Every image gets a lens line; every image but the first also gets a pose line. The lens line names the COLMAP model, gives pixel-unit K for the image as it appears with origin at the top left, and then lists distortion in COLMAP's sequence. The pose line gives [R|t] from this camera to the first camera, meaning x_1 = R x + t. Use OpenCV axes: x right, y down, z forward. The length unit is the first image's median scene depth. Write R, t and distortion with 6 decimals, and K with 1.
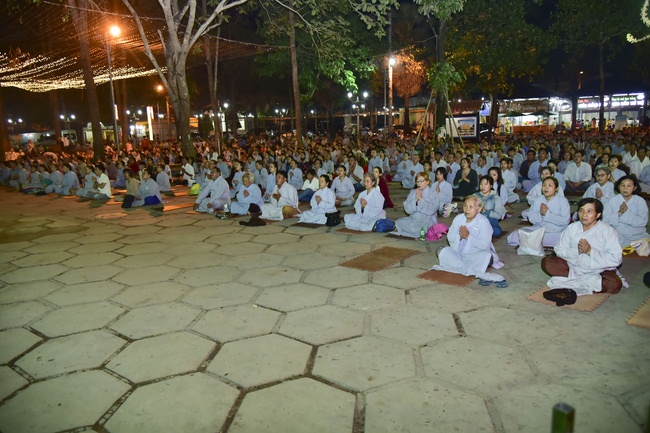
lens RADIAL K [[476.5, 0, 323.5], [0, 476.5, 216.1], [0, 0, 1]] dist [0.003247, -0.003483]
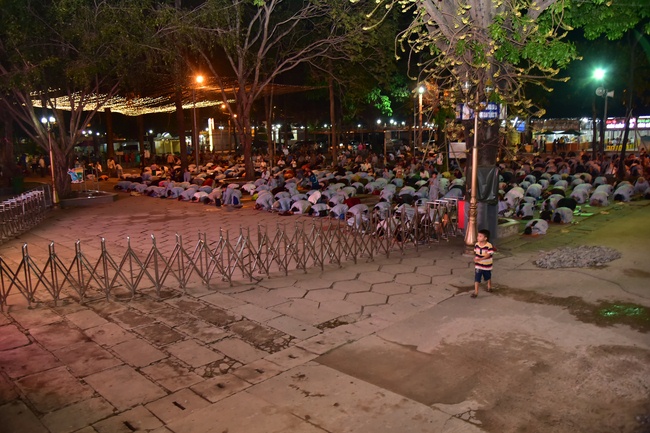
lens RADIAL K [[512.9, 0, 326.5], [0, 512.9, 212.6], [0, 0, 1]] dist [-0.041776, 0.015243]
pose [[0.993819, 0.028014, -0.107419, 0.042140], [-0.030937, 0.999192, -0.025638, 0.009144], [0.106614, 0.028803, 0.993883, -0.185458]]
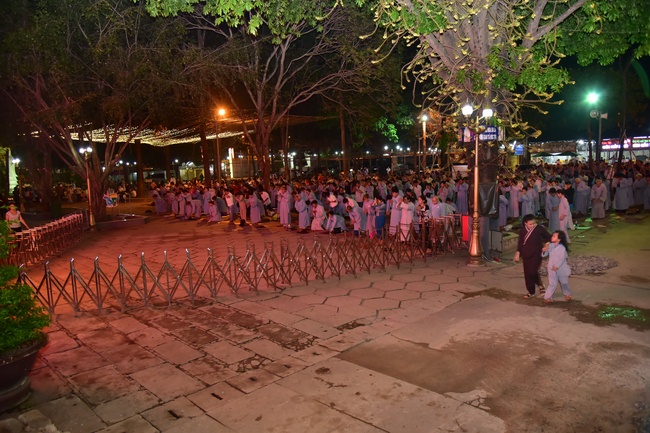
lens RADIAL K [[476.5, 0, 325.7], [0, 476.5, 215.9], [0, 0, 1]] dist [0.003247, -0.003483]
pose [[0.990986, 0.007879, -0.133736, 0.040994], [-0.016441, 0.997876, -0.063039, 0.012254], [0.132955, 0.064669, 0.989010, -0.191694]]
